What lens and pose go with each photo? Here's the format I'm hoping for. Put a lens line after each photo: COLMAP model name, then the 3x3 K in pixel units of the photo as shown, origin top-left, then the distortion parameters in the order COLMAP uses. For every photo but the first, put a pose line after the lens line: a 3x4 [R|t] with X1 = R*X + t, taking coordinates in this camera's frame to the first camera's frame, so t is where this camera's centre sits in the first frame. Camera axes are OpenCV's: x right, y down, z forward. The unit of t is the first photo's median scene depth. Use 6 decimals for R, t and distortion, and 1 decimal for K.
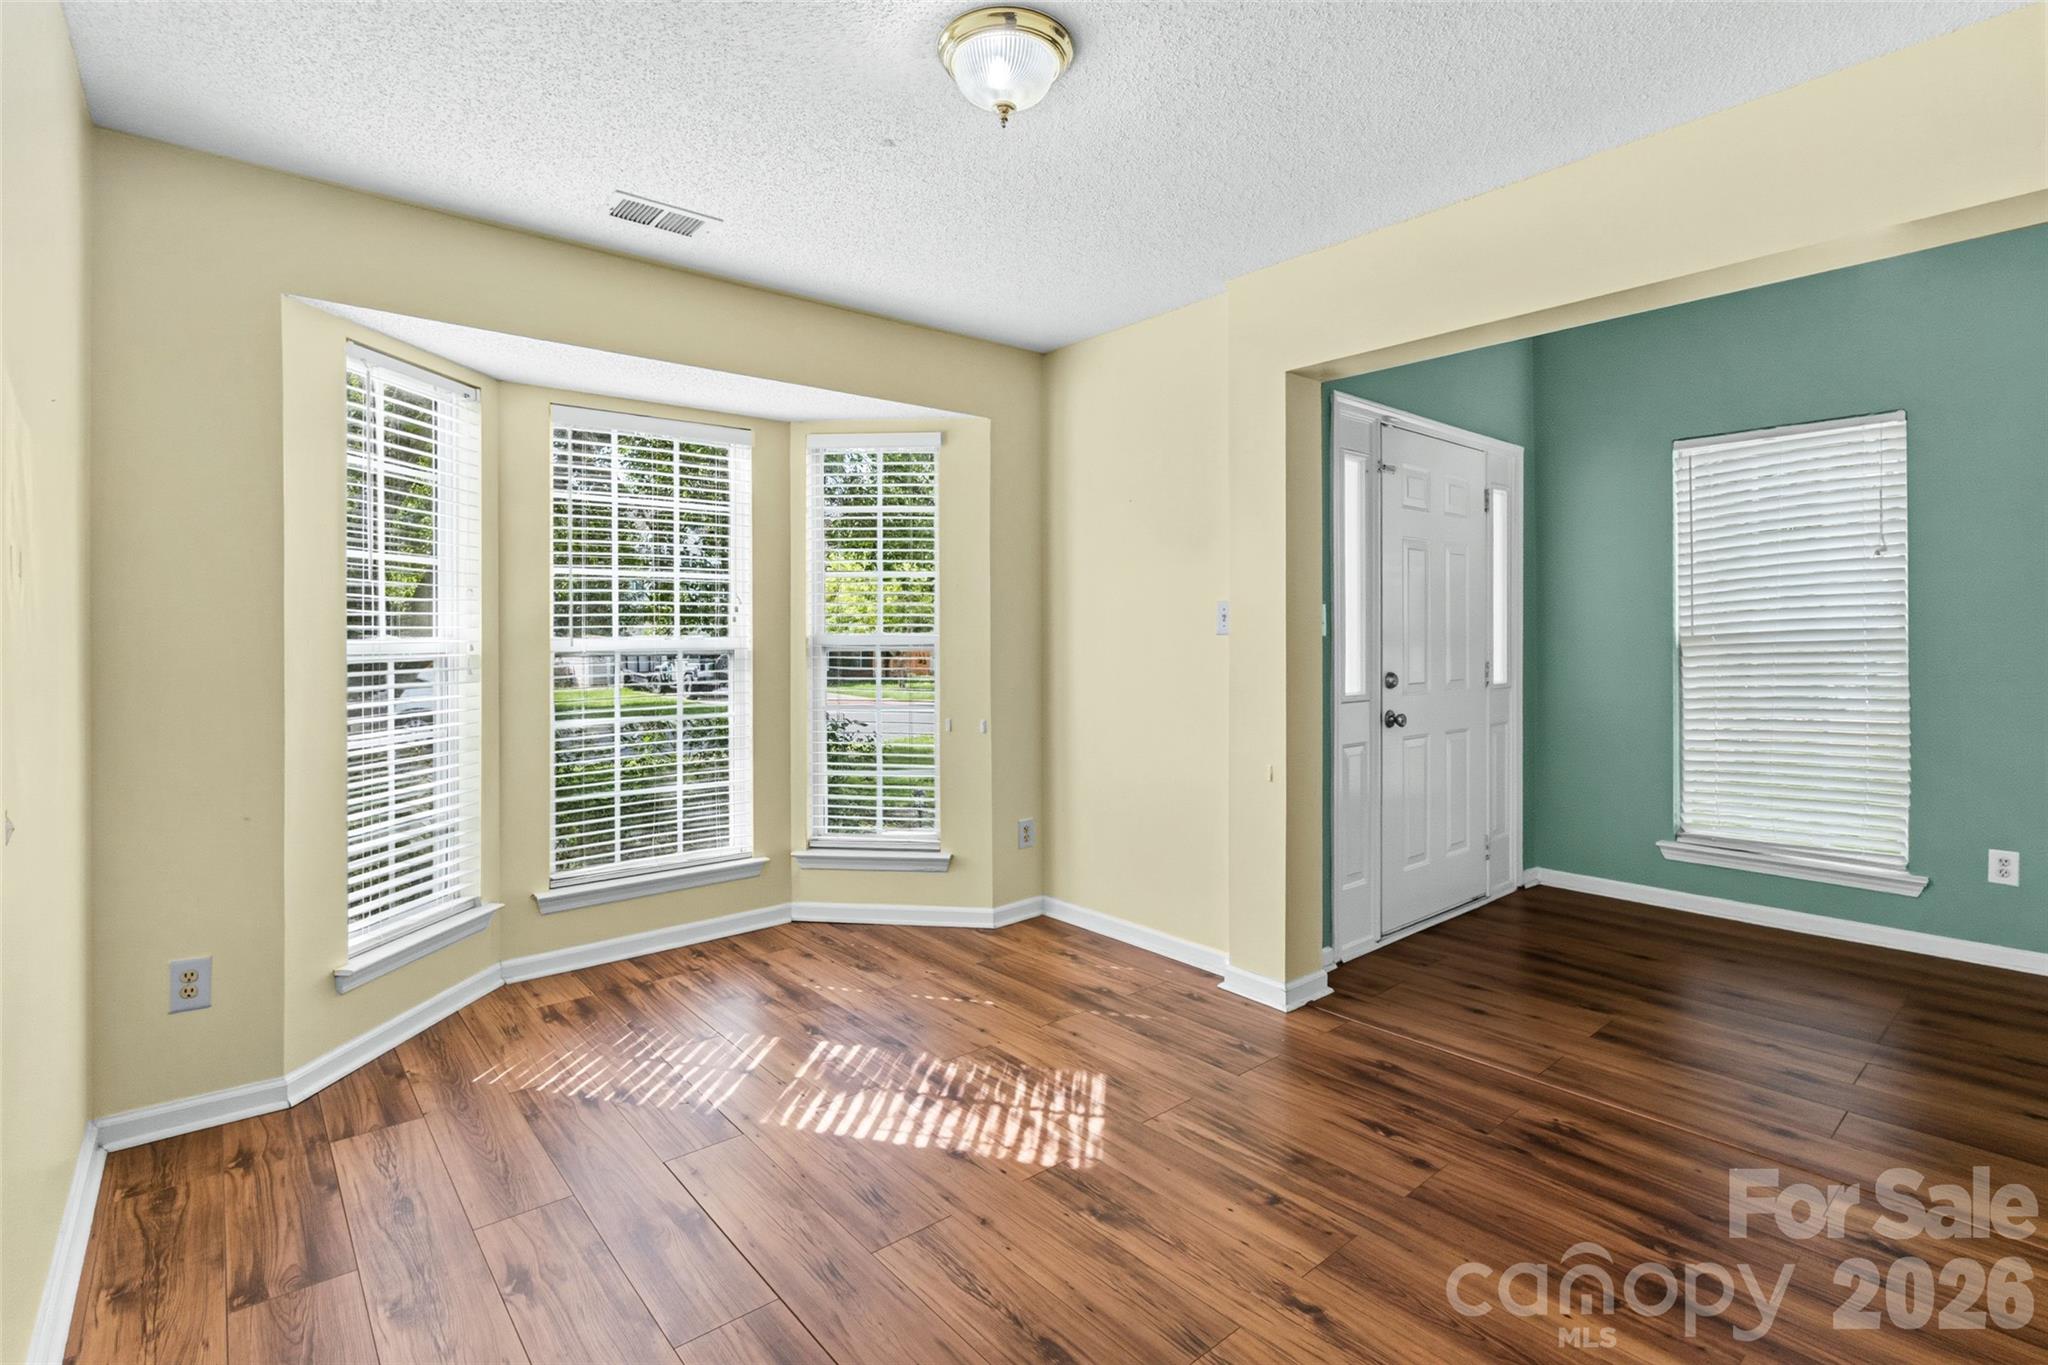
lens RADIAL K [[973.7, 0, 1011.5], [0, 973.7, 641.2], [0, 0, 1]] dist [0.000033, -0.000353]
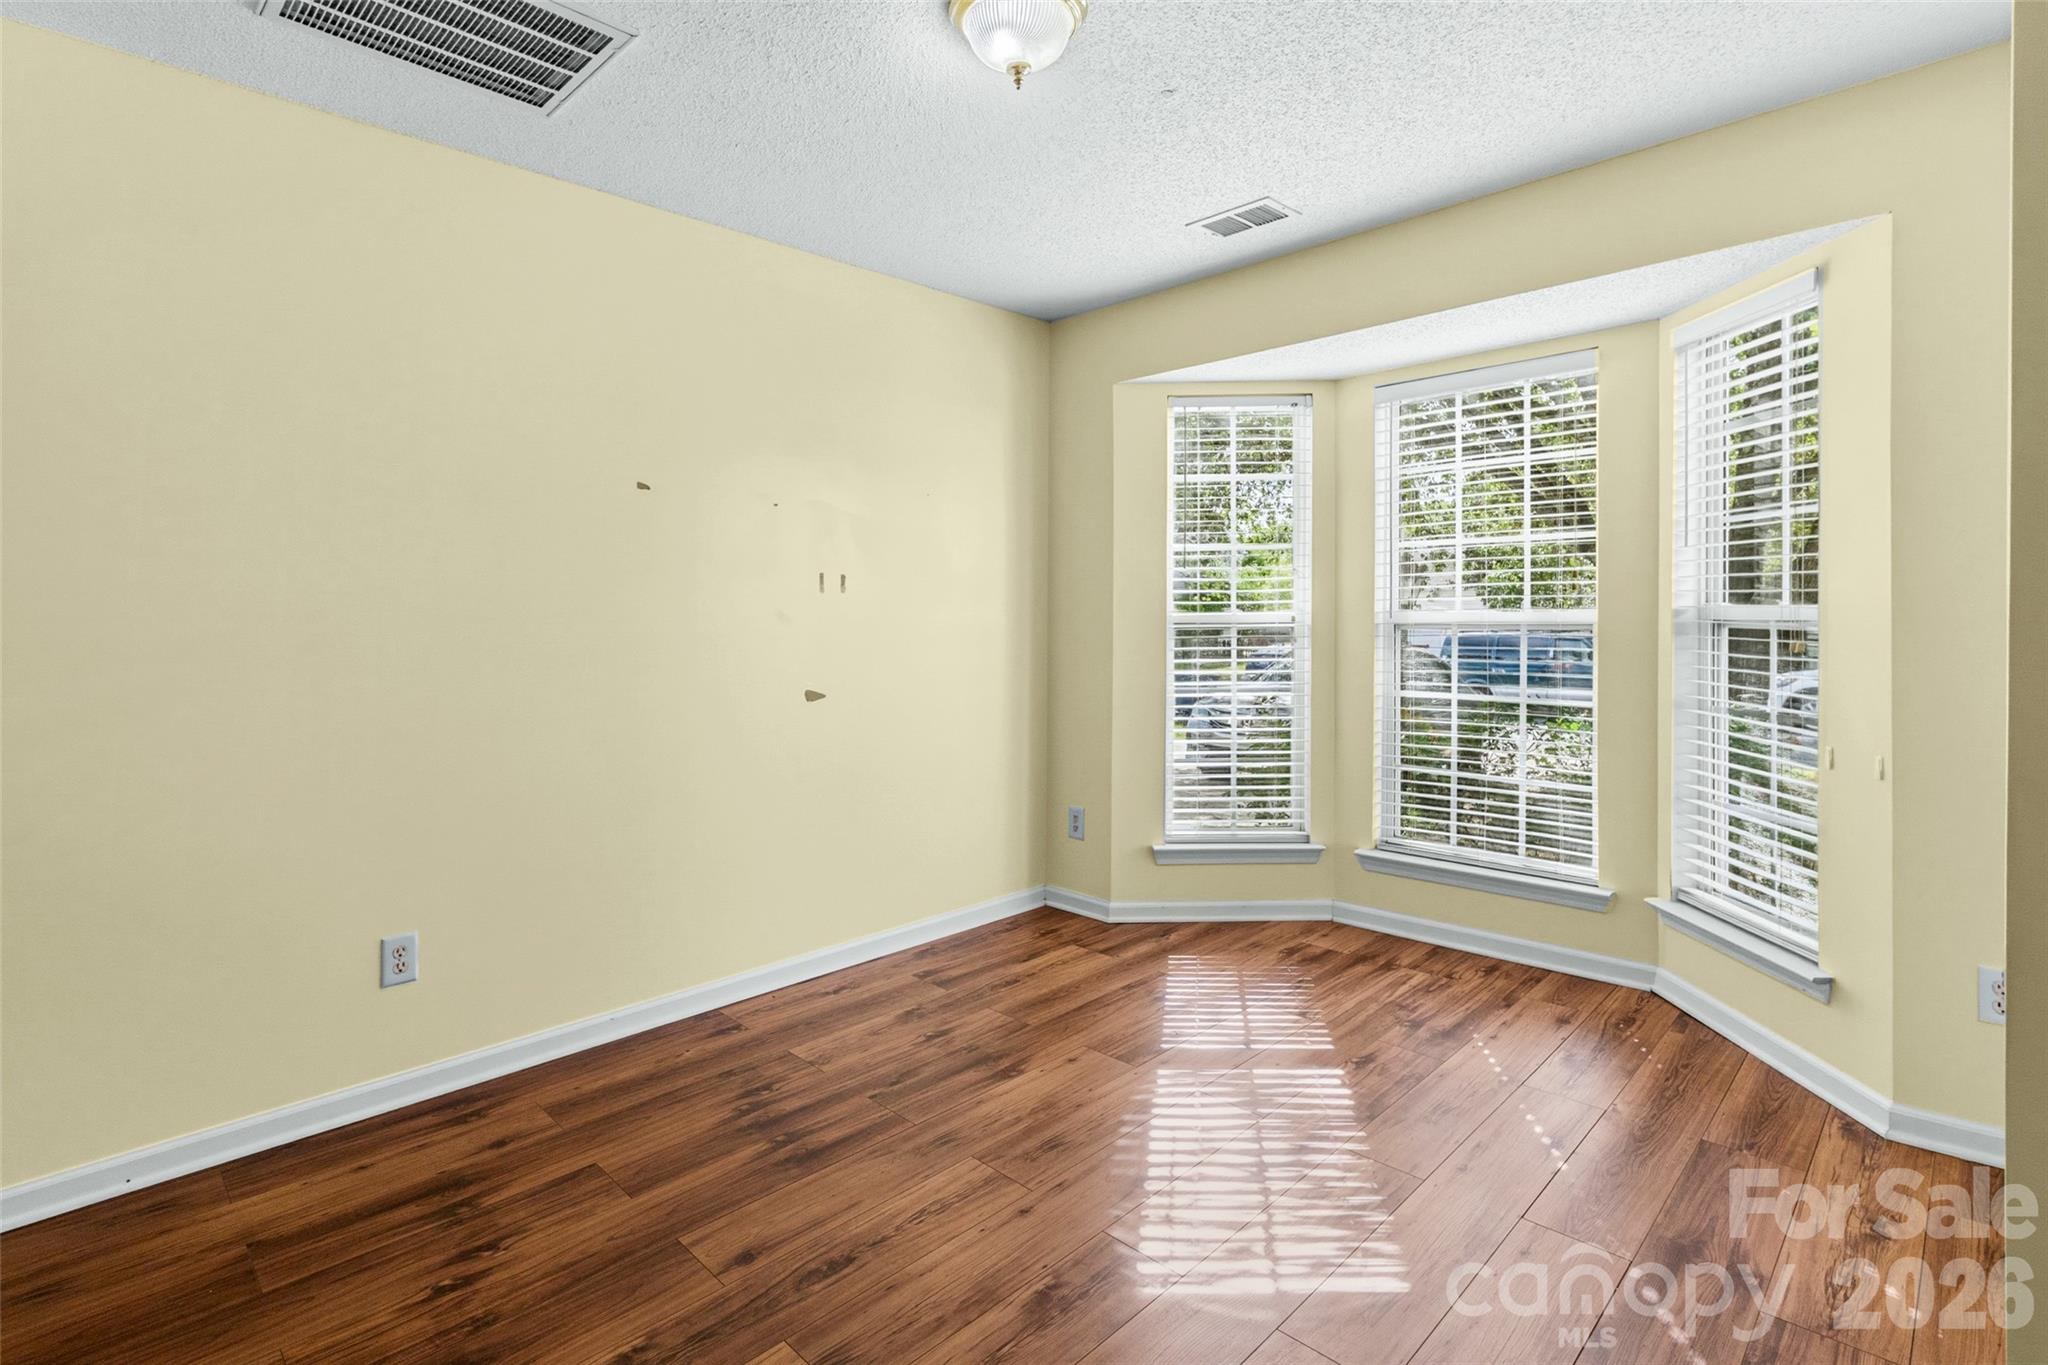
lens RADIAL K [[973.7, 0, 1007.5], [0, 973.7, 600.6], [0, 0, 1]] dist [0.000033, -0.000353]
pose [[0.093161, -0.006617, -0.995629, 0.604917], [0.003222, 0.999975, -0.006344, -0.009689], [0.995646, -0.002617, 0.093180, 0.566482]]
